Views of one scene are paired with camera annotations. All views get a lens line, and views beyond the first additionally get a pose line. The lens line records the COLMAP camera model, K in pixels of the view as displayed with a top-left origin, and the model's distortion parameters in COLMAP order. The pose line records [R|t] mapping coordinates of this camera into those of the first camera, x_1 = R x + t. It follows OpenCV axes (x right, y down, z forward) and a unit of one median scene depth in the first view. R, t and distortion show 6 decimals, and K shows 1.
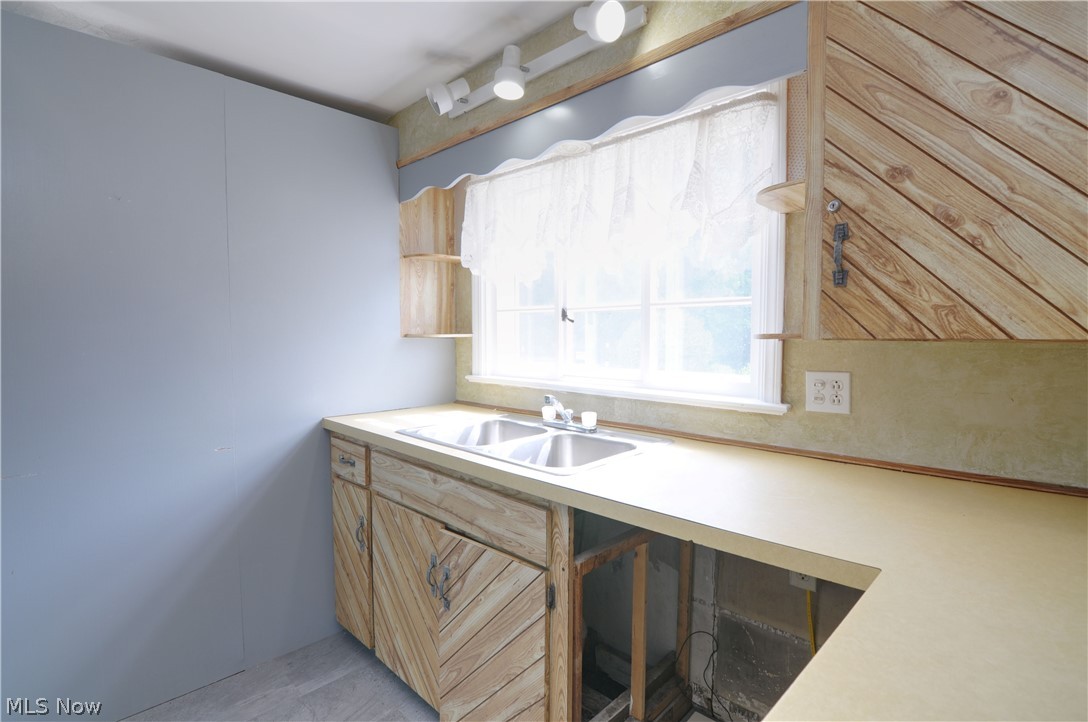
lens RADIAL K [[522.7, 0, 546.4], [0, 522.7, 363.3], [0, 0, 1]] dist [-0.017151, -0.004757]
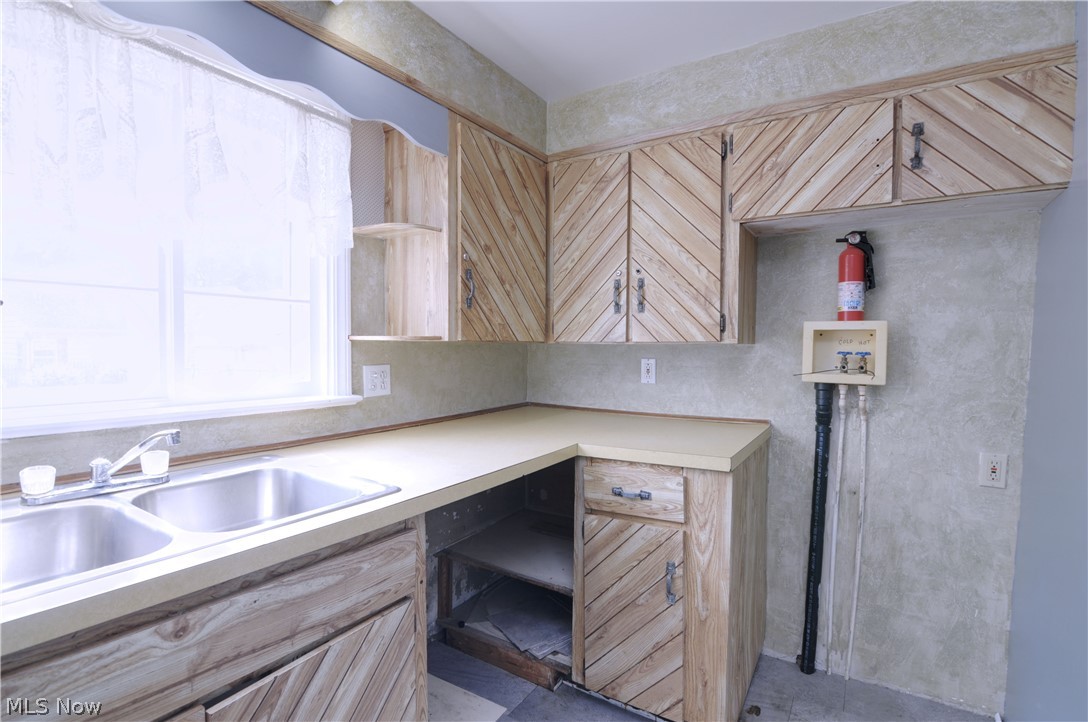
lens RADIAL K [[522.7, 0, 546.6], [0, 522.7, 362.3], [0, 0, 1]] dist [-0.017151, -0.004757]
pose [[-0.200558, -0.040598, 0.978840, -0.815213], [0.036160, 0.998153, 0.048808, -0.038271], [-0.979014, 0.045183, -0.198720, 0.831486]]
